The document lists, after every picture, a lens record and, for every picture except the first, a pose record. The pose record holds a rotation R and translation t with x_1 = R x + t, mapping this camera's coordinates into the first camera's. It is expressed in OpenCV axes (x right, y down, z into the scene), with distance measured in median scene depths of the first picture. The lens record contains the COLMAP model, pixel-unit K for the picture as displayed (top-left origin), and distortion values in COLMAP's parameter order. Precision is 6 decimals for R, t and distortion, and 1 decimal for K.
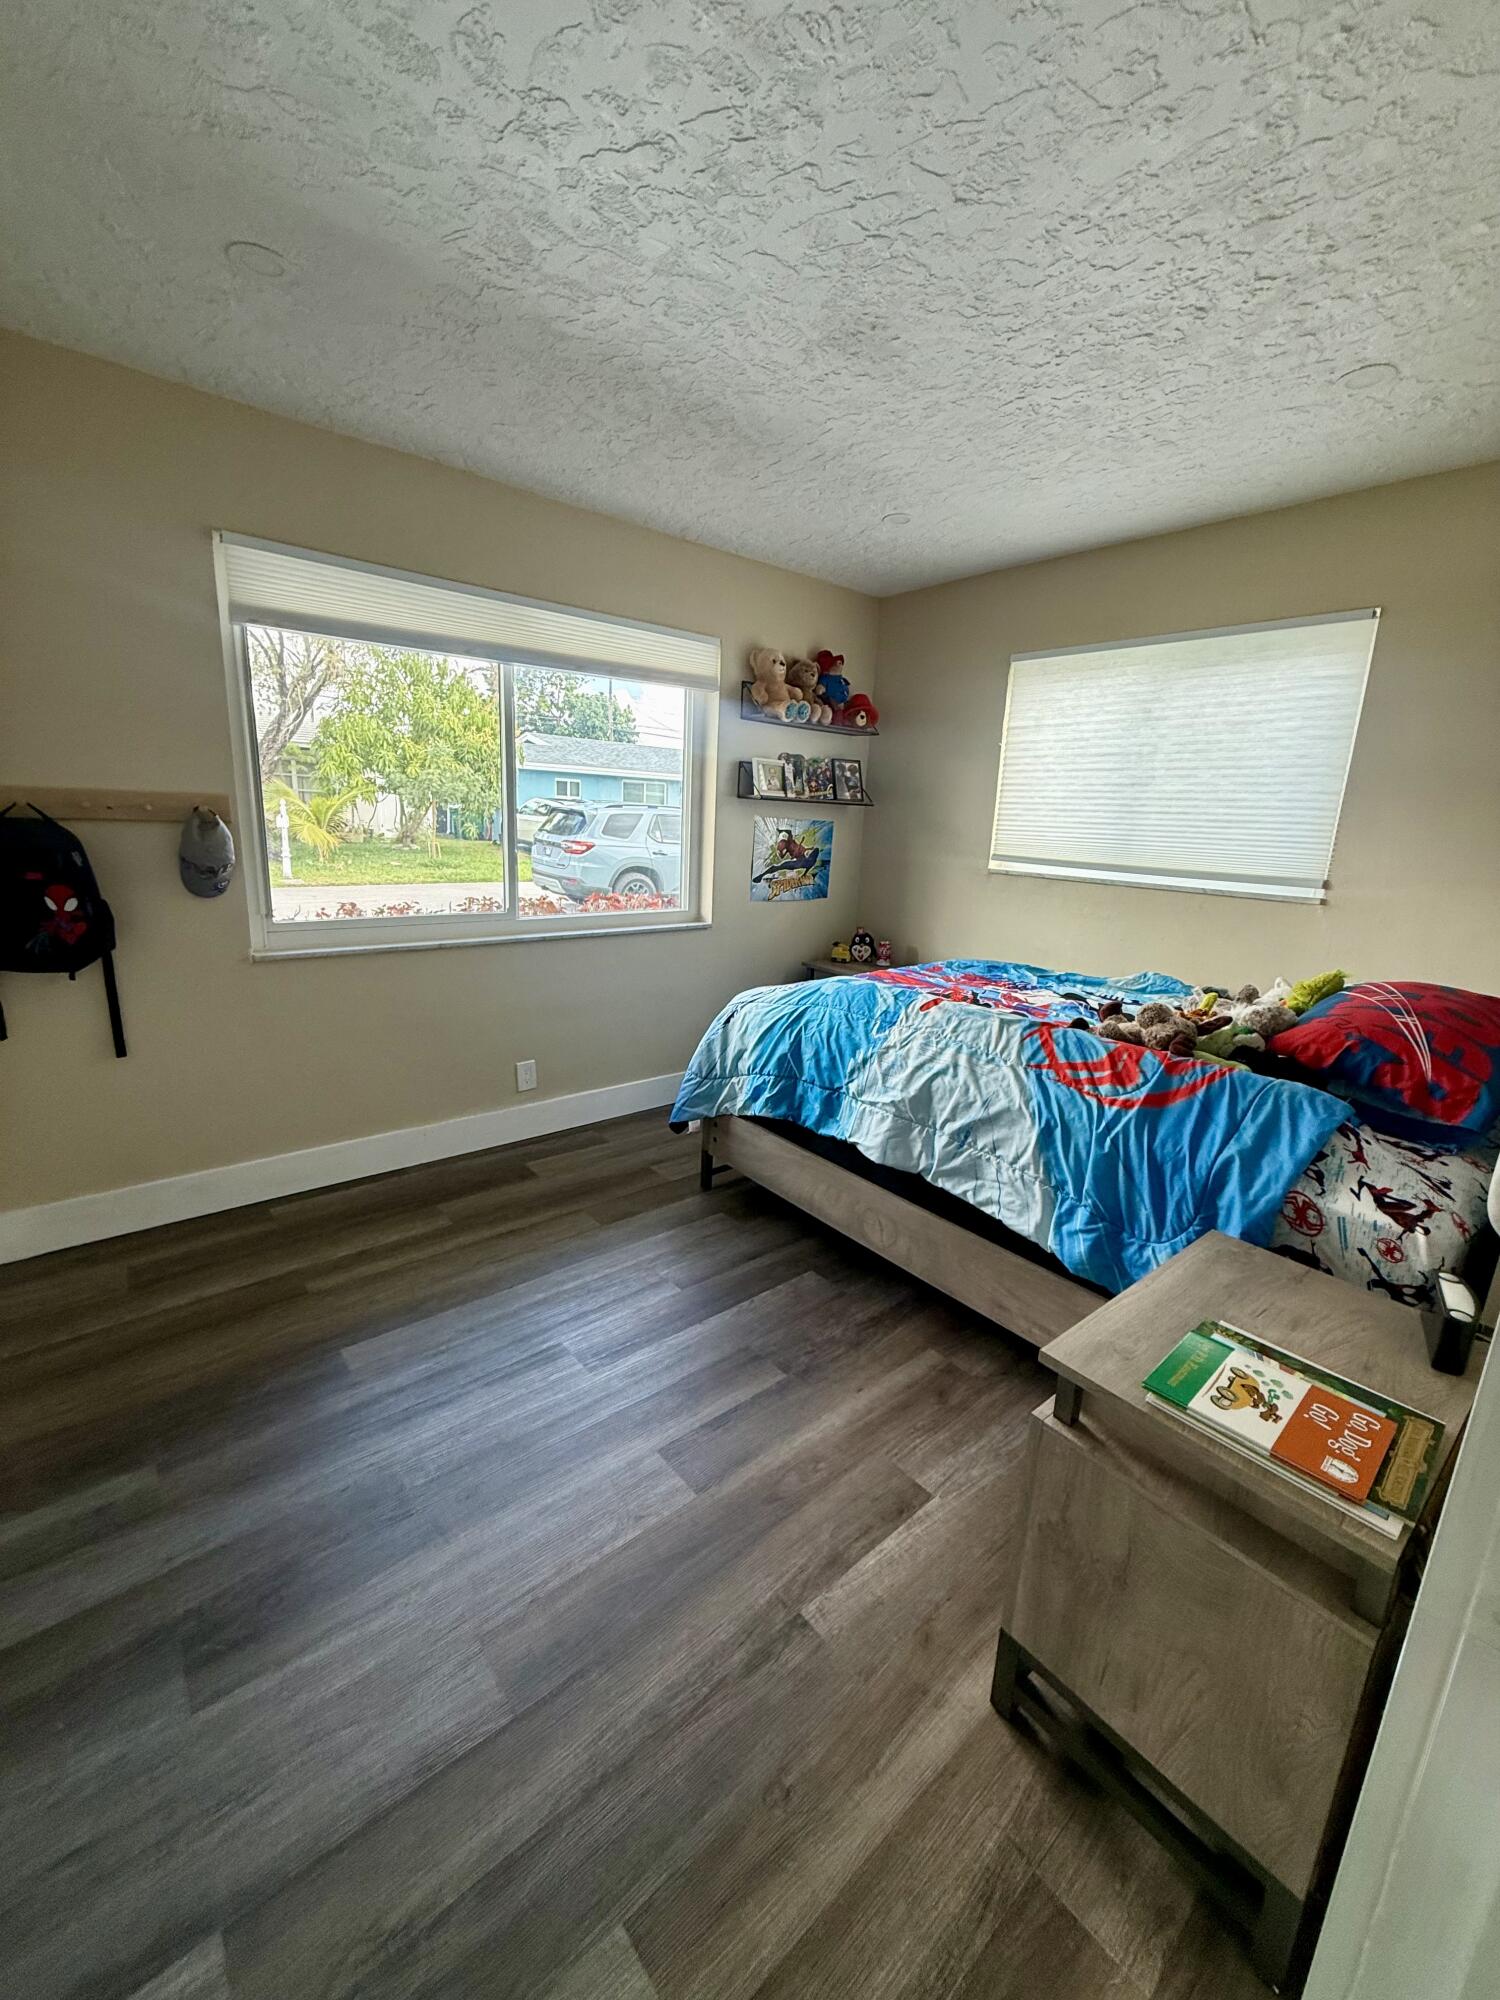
lens RADIAL K [[793.7, 0, 750.0], [0, 793.7, 1000.0], [0, 0, 1]] dist [0.000032, -0.000275]
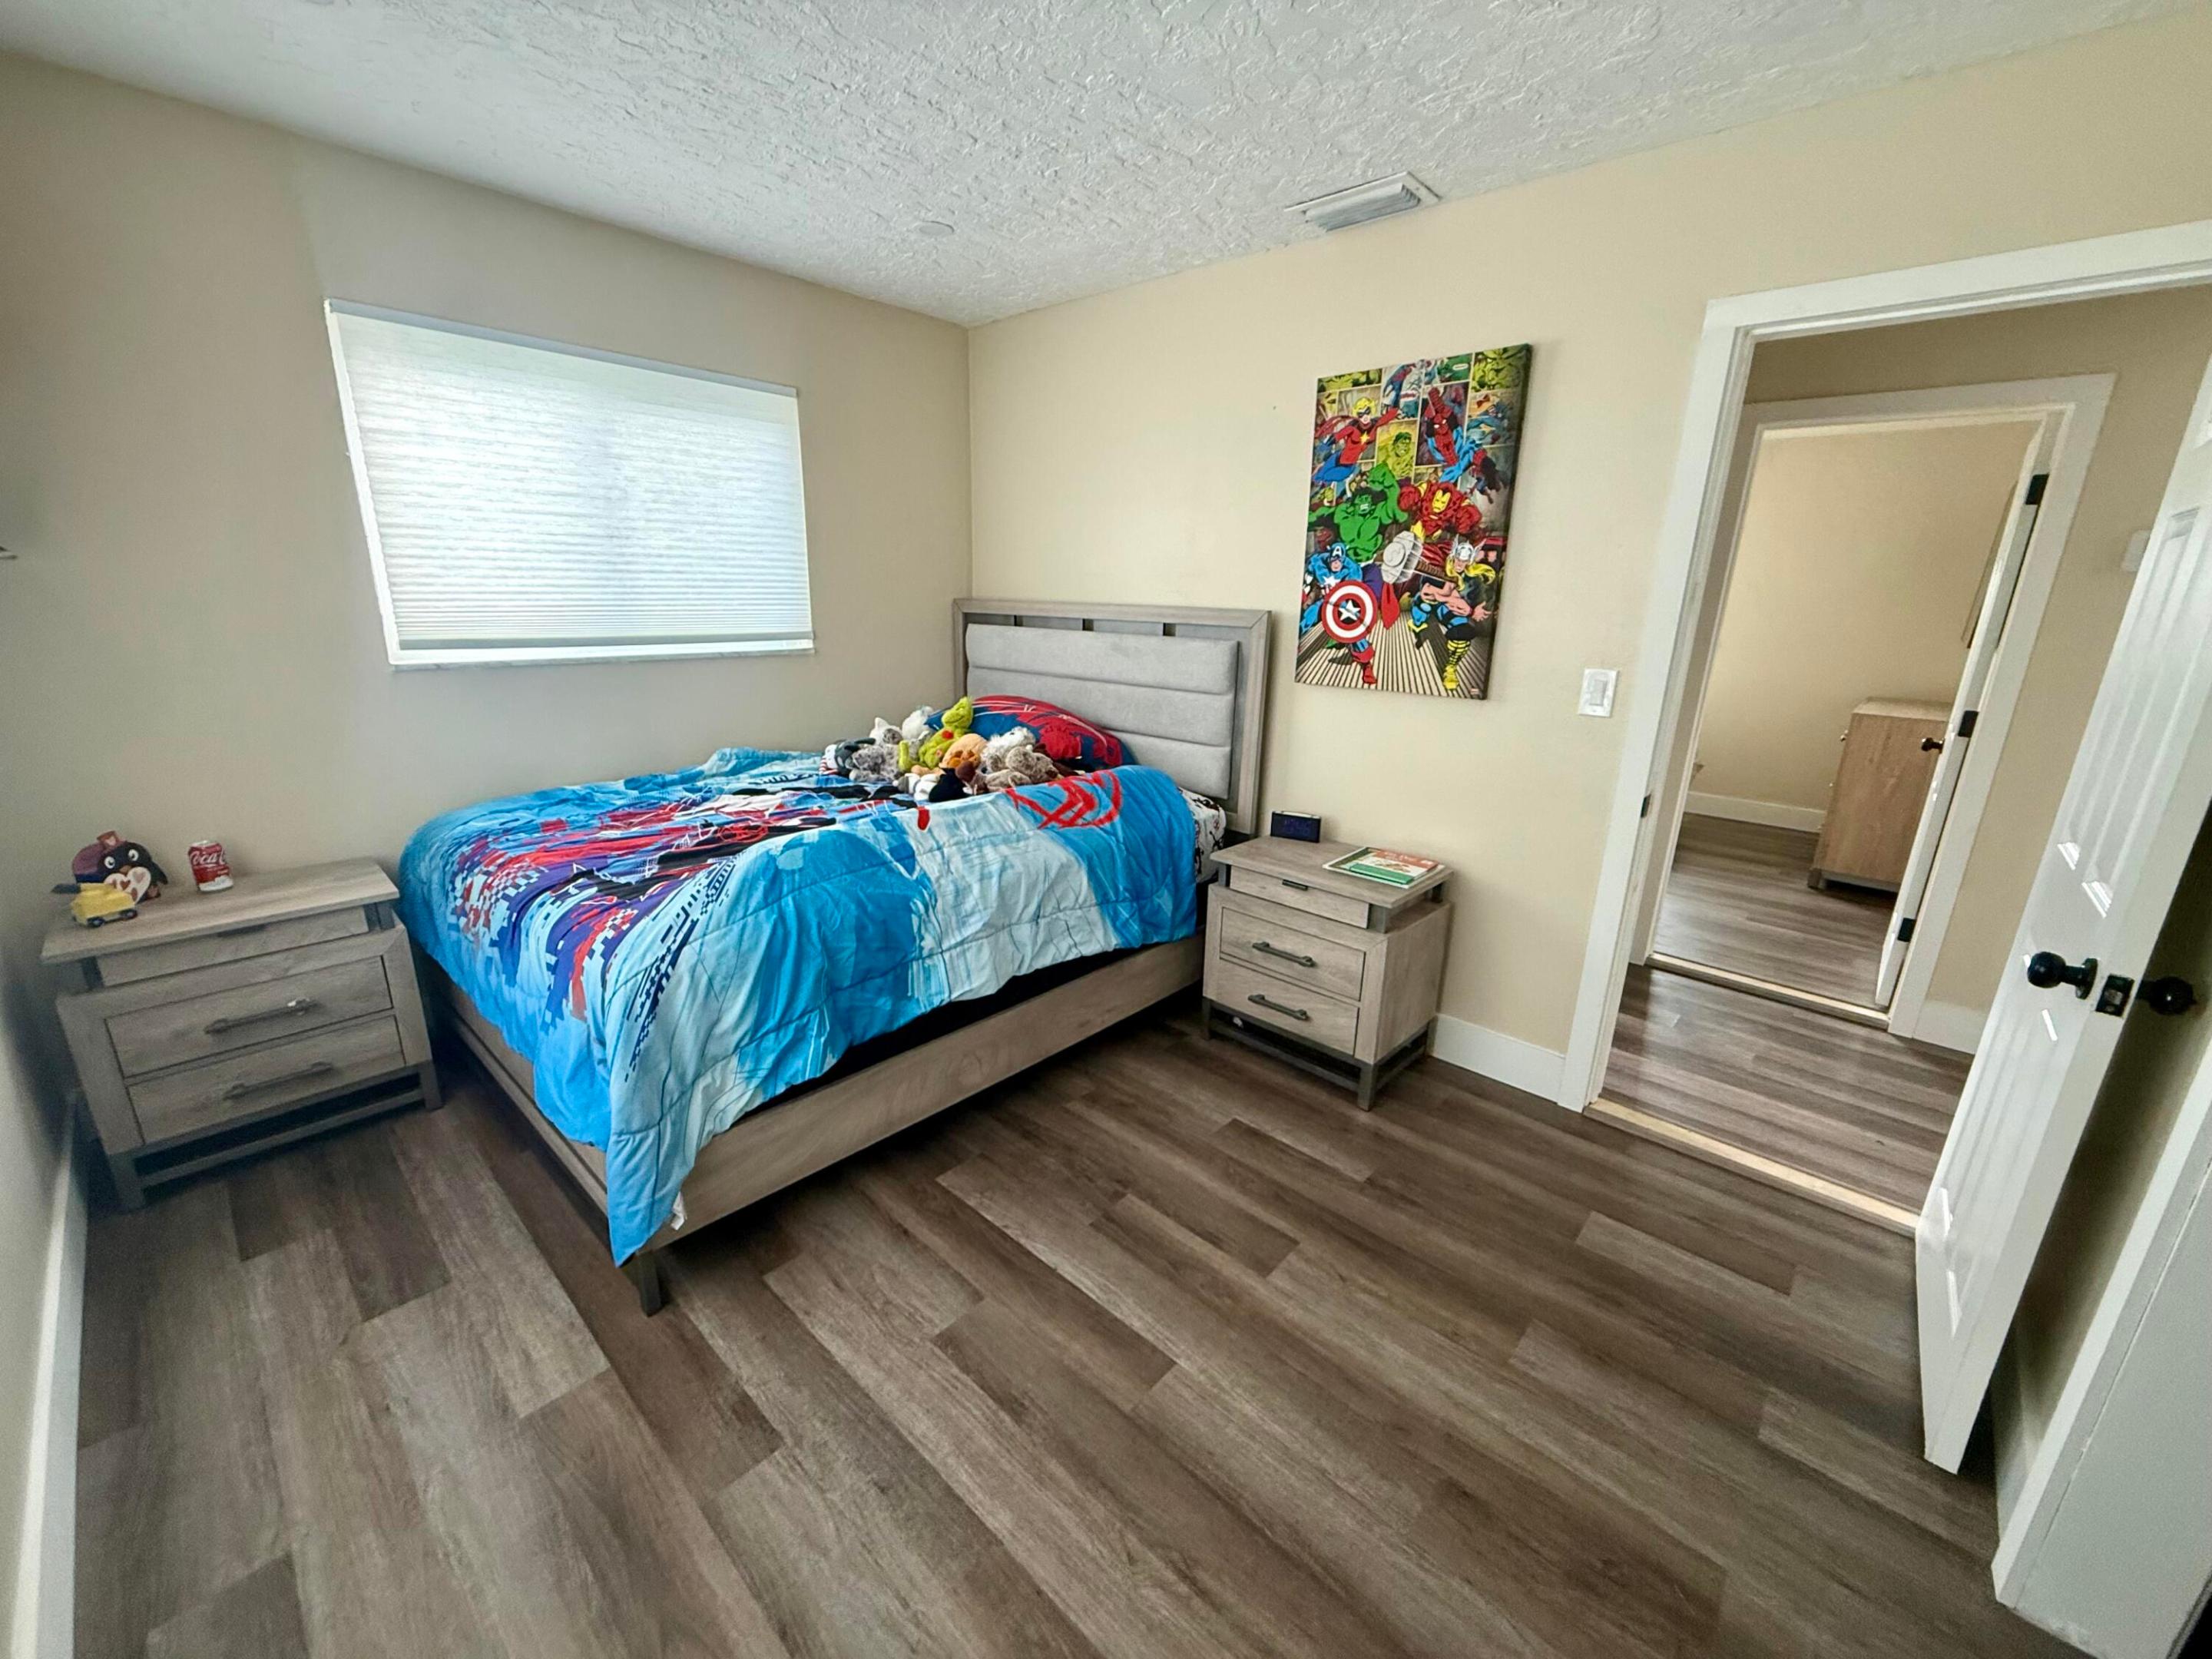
lens RADIAL K [[877.8, 0, 1115.1], [0, 877.8, 833.9], [0, 0, 1]] dist [0.000032, -0.000275]
pose [[-0.130410, -0.315594, 0.939890, -0.677466], [0.194889, 0.921331, 0.336403, -0.249042], [-0.972117, 0.227045, -0.058645, 0.800699]]
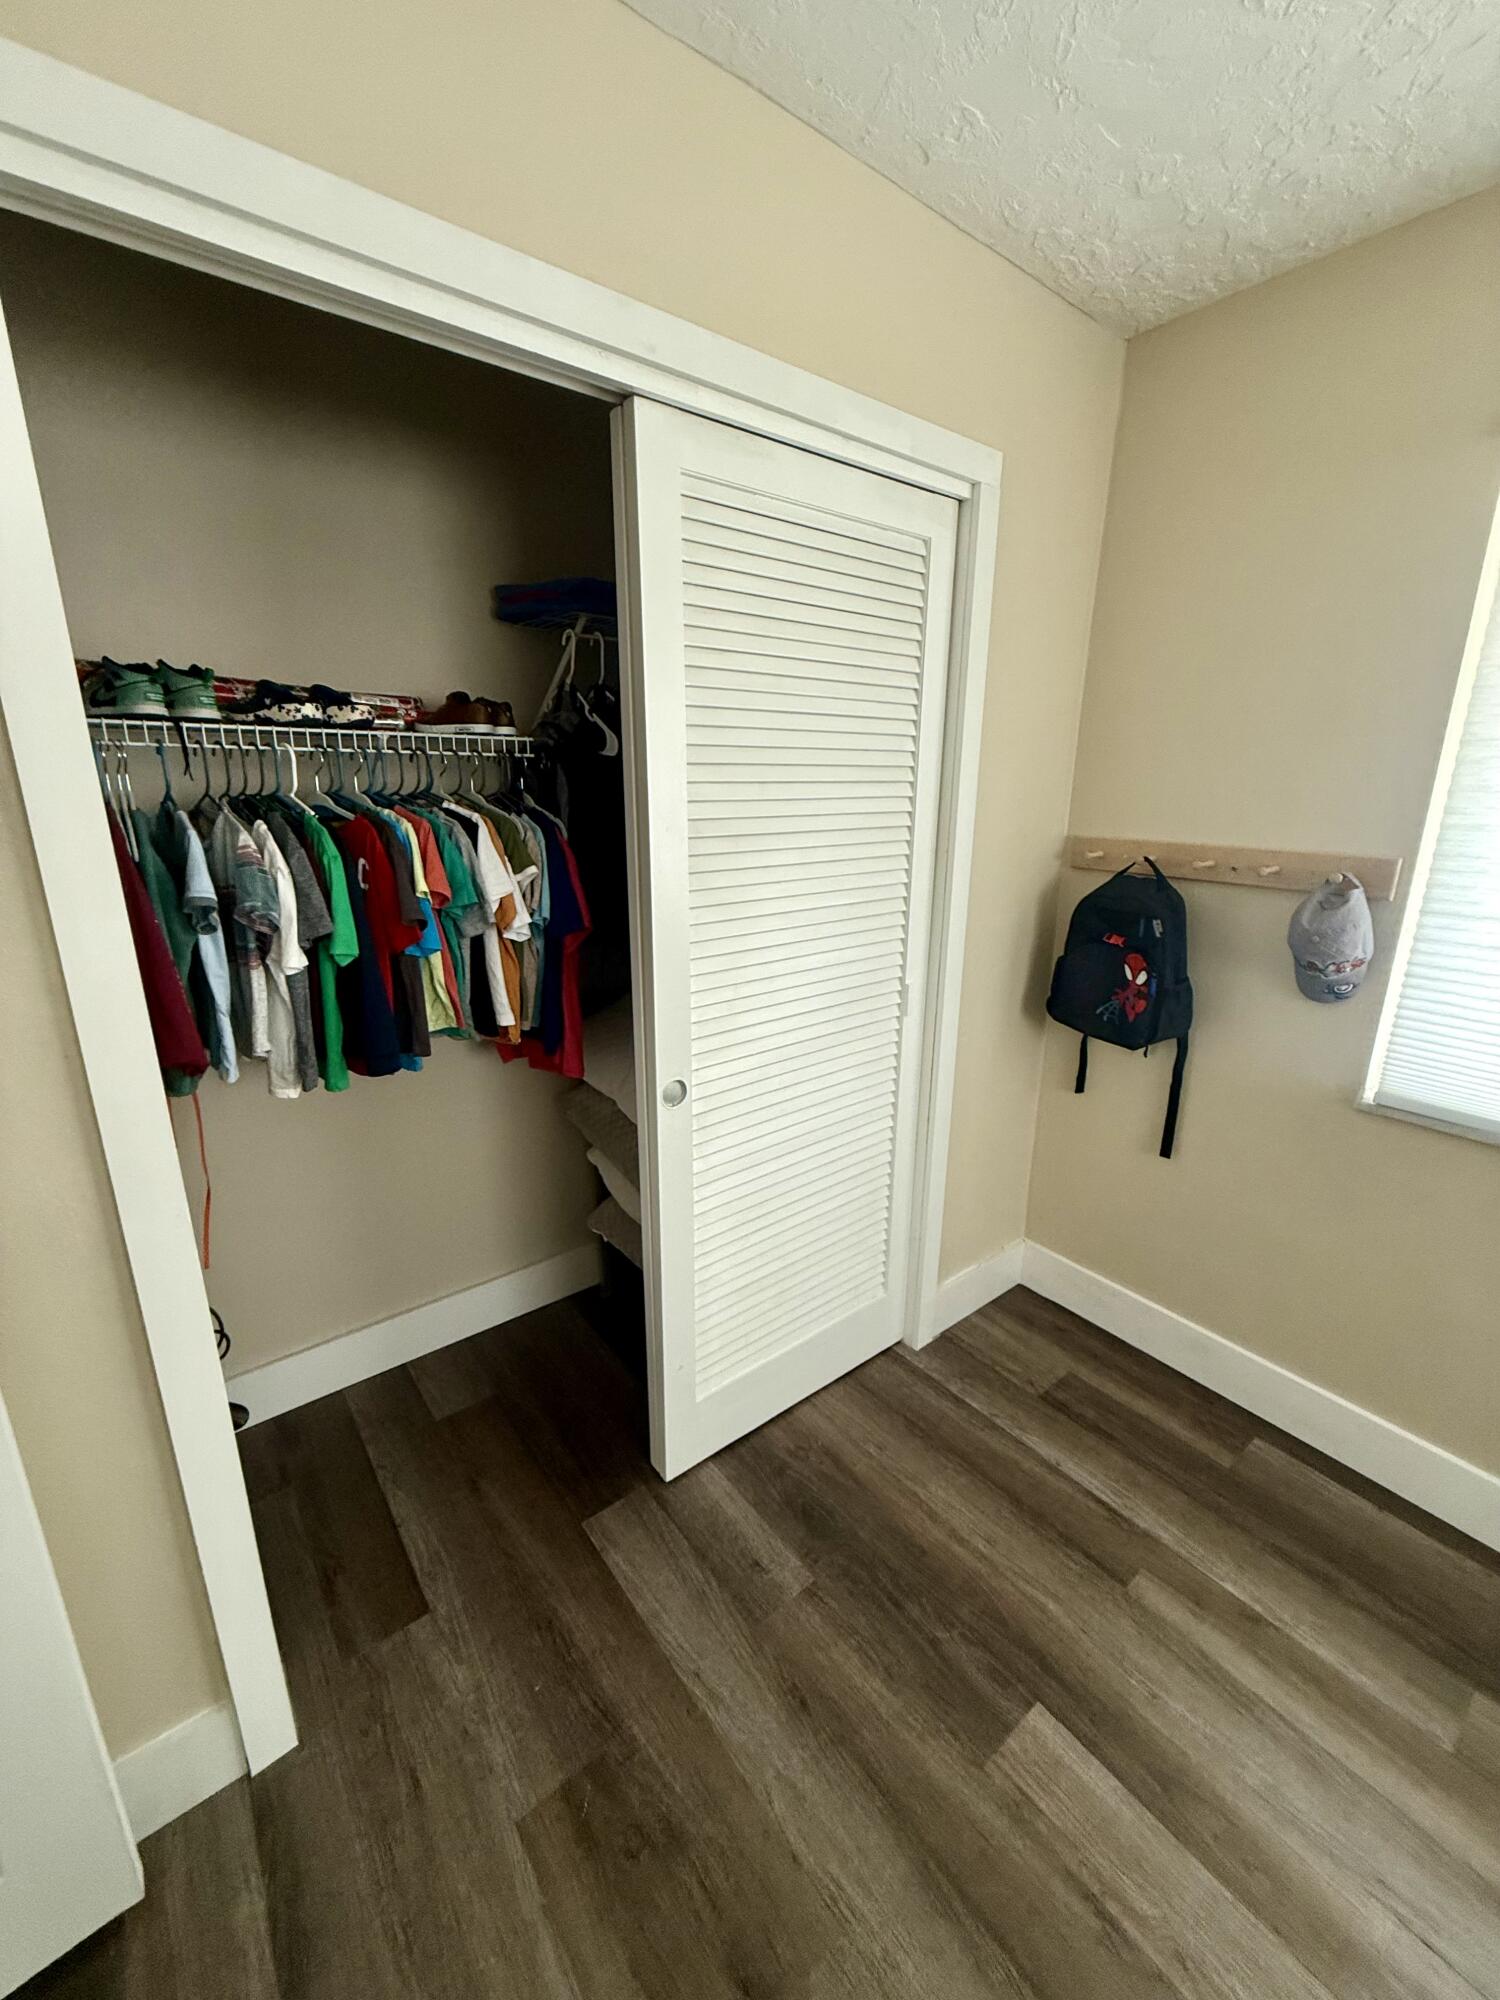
lens RADIAL K [[793.7, 0, 750.0], [0, 793.7, 1000.0], [0, 0, 1]] dist [0.000032, -0.000275]
pose [[-0.031572, 0.235468, -0.971369, -0.001813], [-0.239822, 0.941679, 0.236066, -0.173780], [0.970303, 0.240409, 0.026739, 0.499980]]
